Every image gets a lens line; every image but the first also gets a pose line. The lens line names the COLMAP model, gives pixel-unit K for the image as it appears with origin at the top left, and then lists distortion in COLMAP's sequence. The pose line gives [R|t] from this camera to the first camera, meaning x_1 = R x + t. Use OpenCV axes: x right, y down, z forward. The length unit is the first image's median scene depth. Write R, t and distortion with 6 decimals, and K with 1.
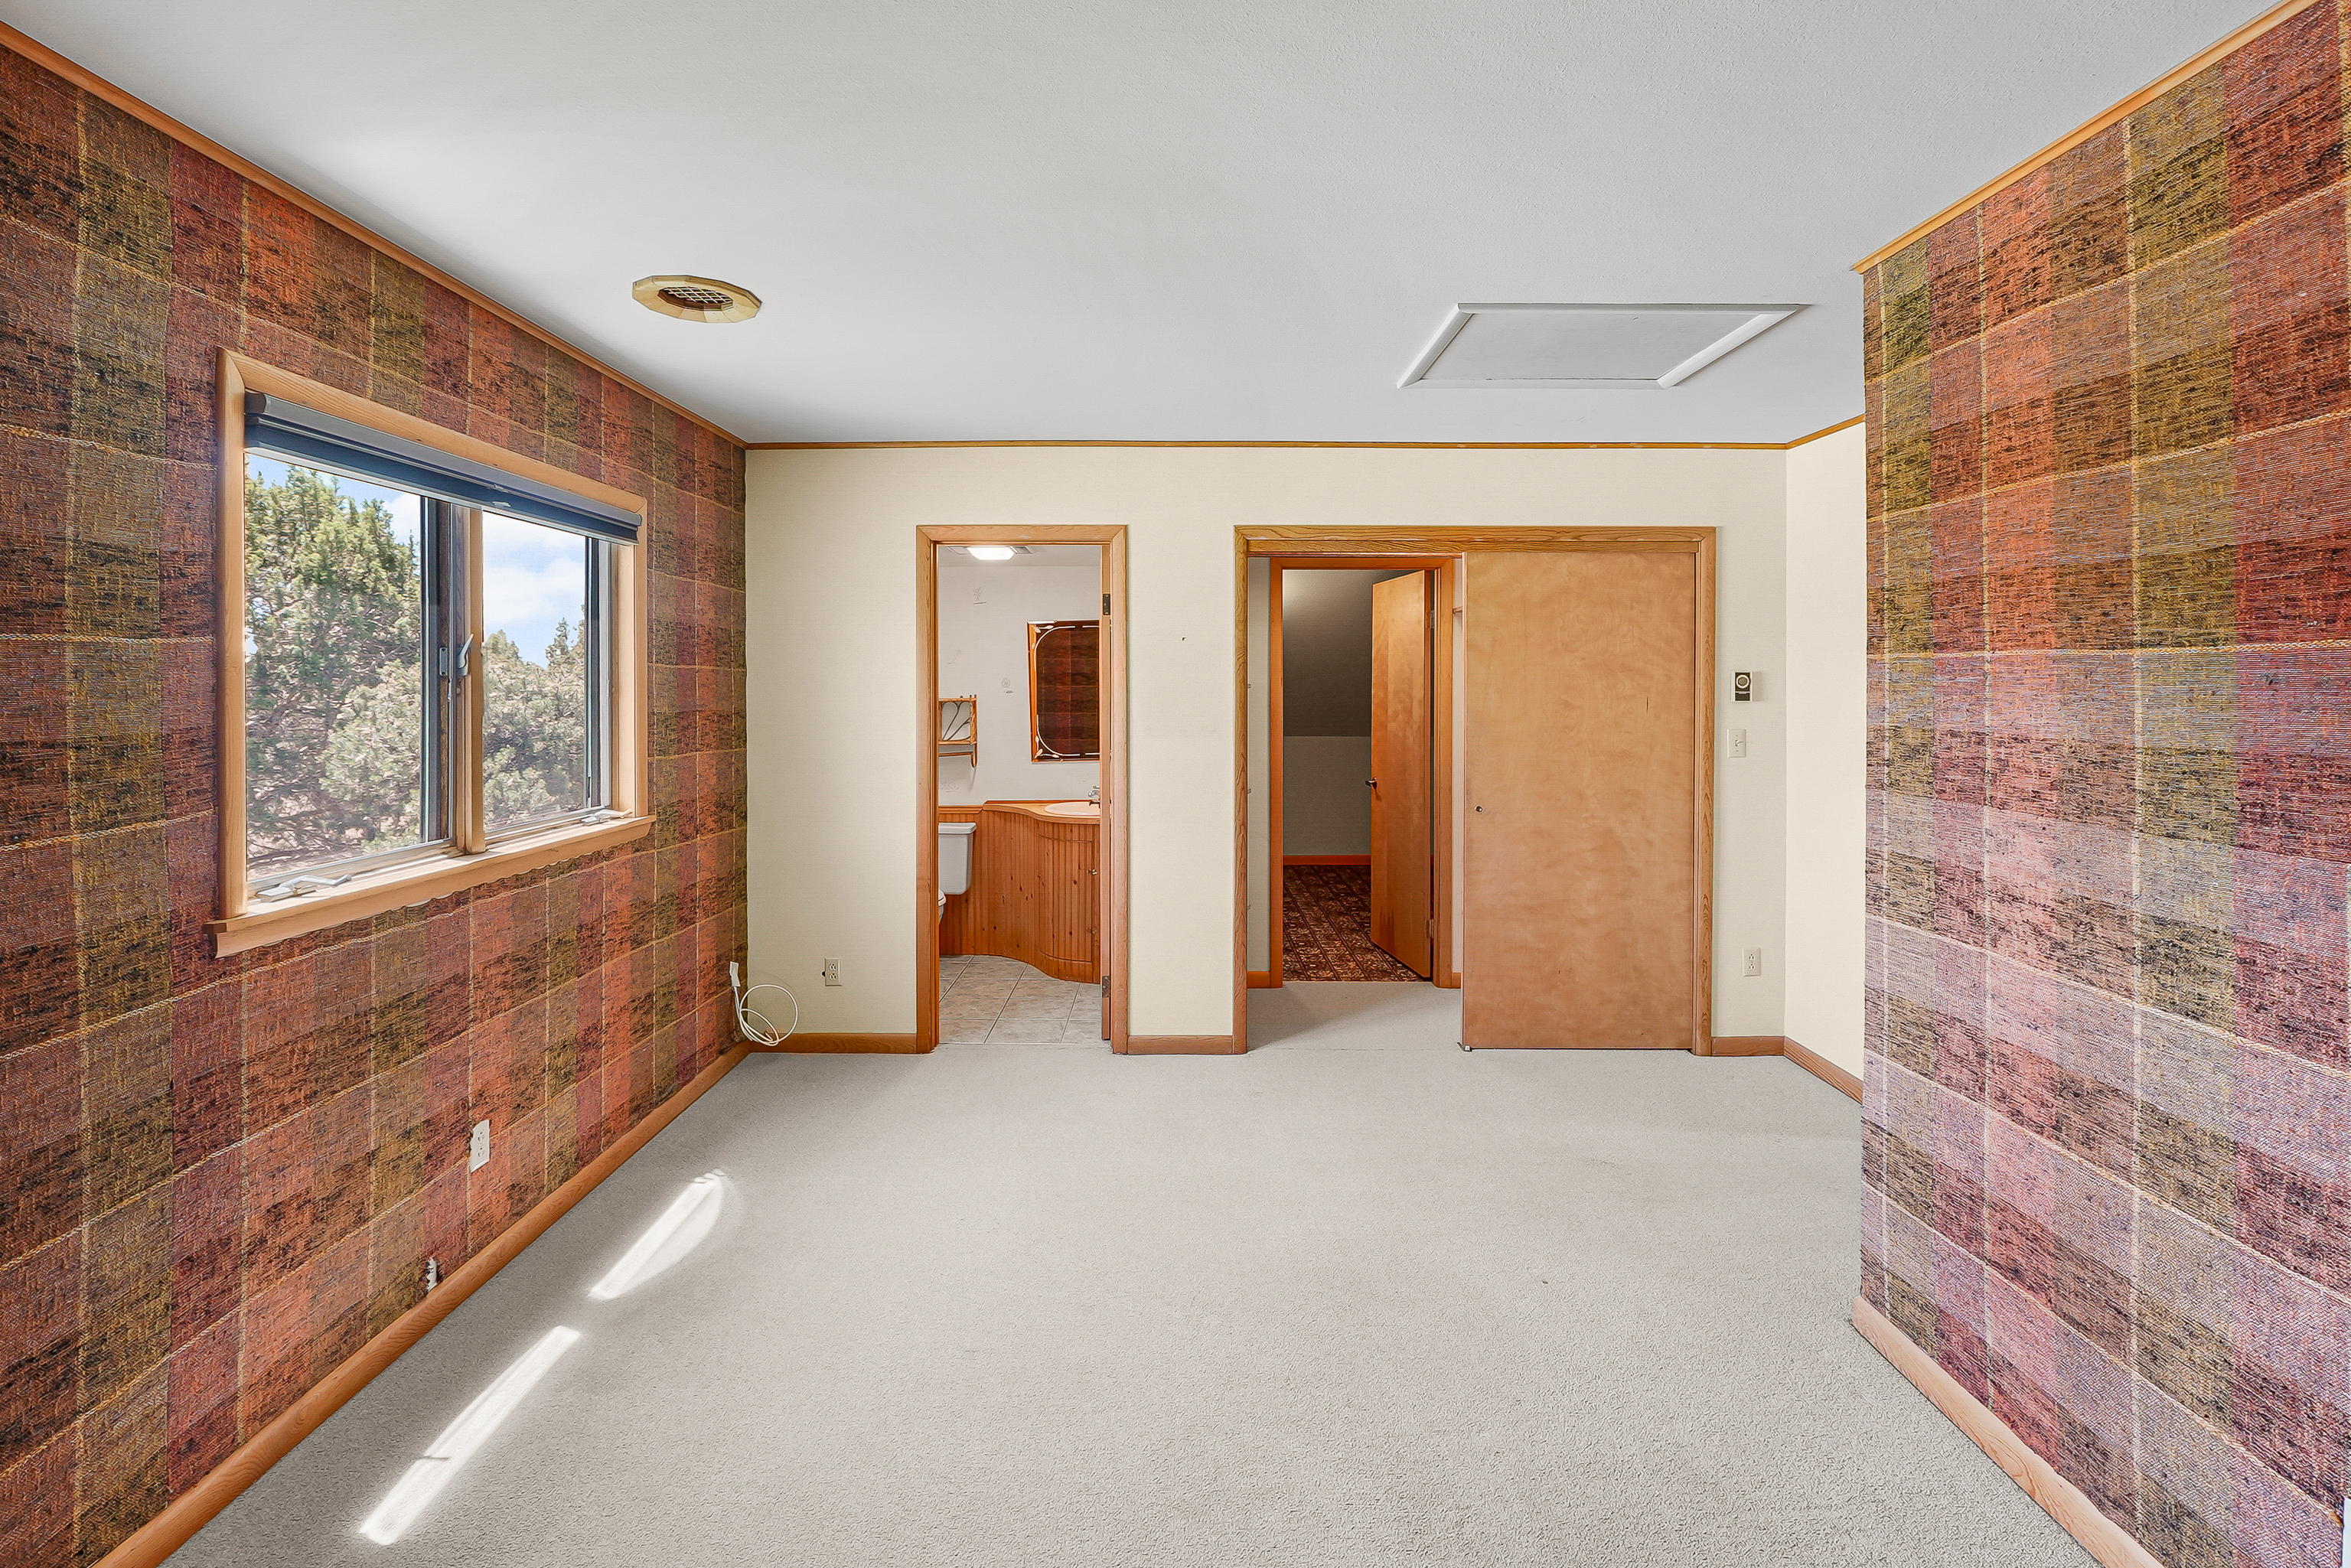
lens RADIAL K [[1017.3, 0, 1184.1], [0, 1017.3, 693.7], [0, 0, 1]] dist [-0.020512, 0.005658]
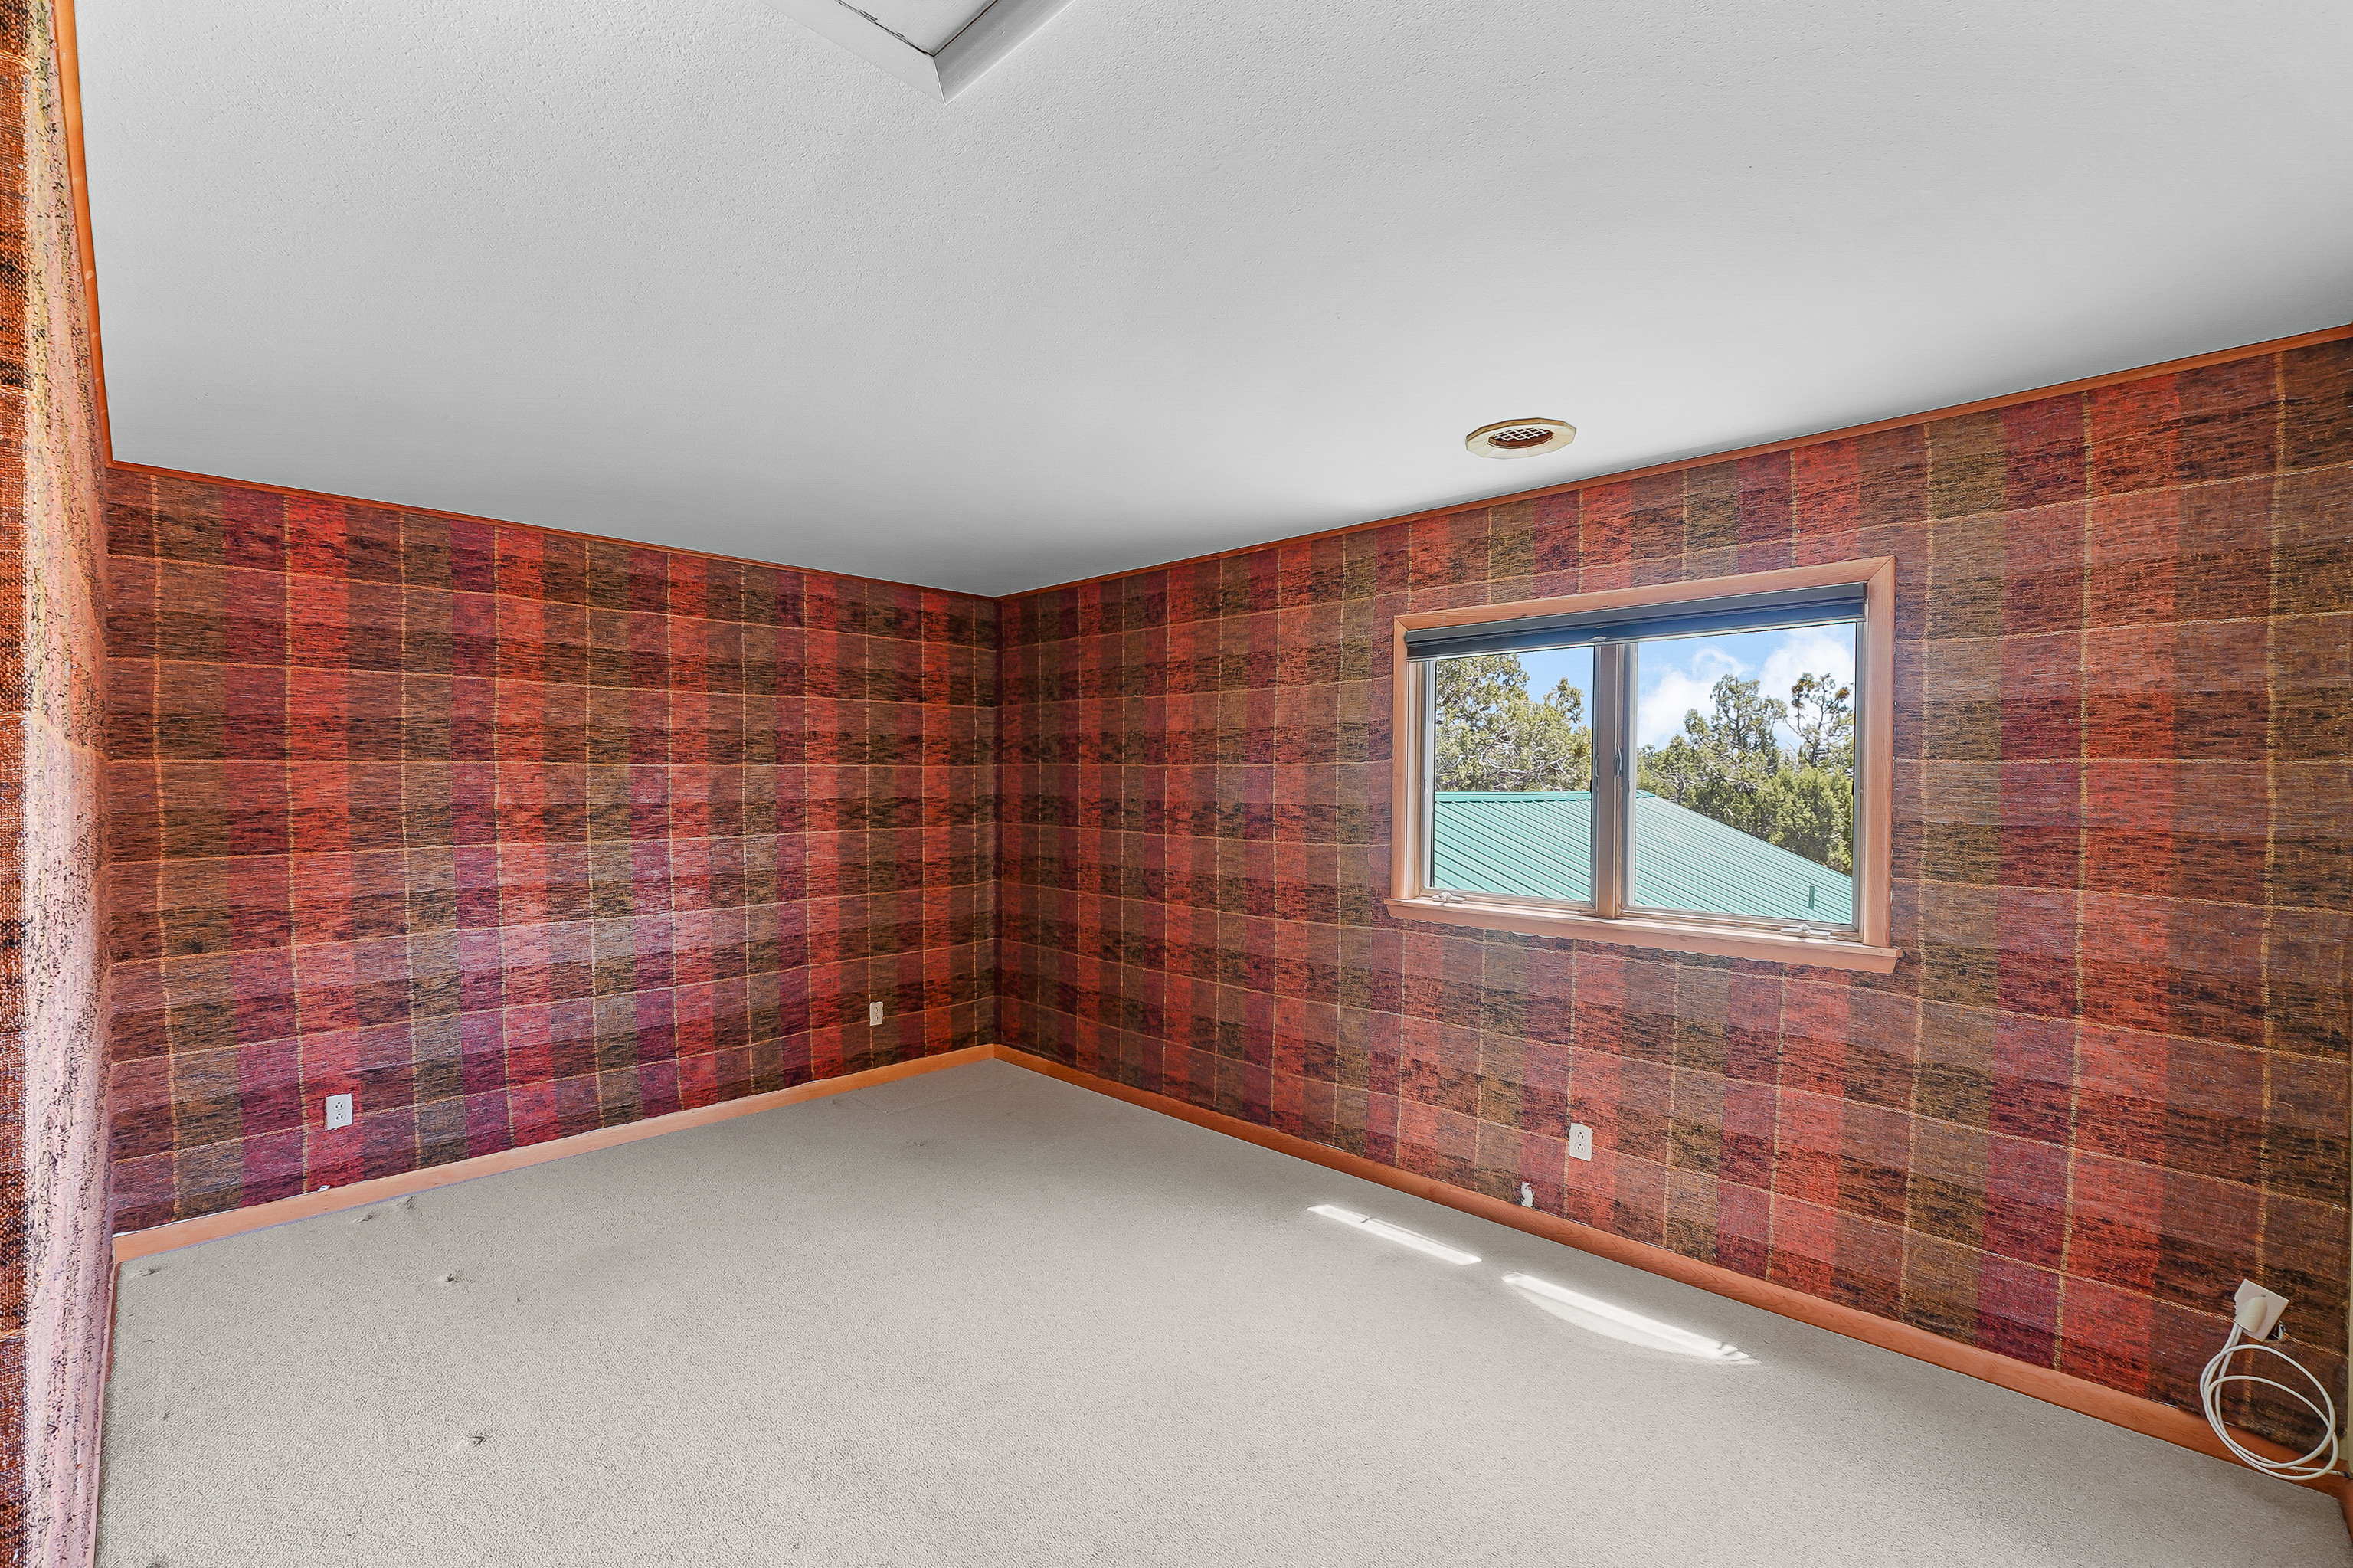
lens RADIAL K [[1018.3, 0, 1176.5], [0, 1018.3, 778.1], [0, 0, 1]] dist [-0.020512, 0.005658]
pose [[-0.699163, 0.003078, -0.714956, 0.605215], [-0.006271, 0.999926, 0.010438, -0.027790], [0.714935, 0.011781, -0.699092, 1.579008]]
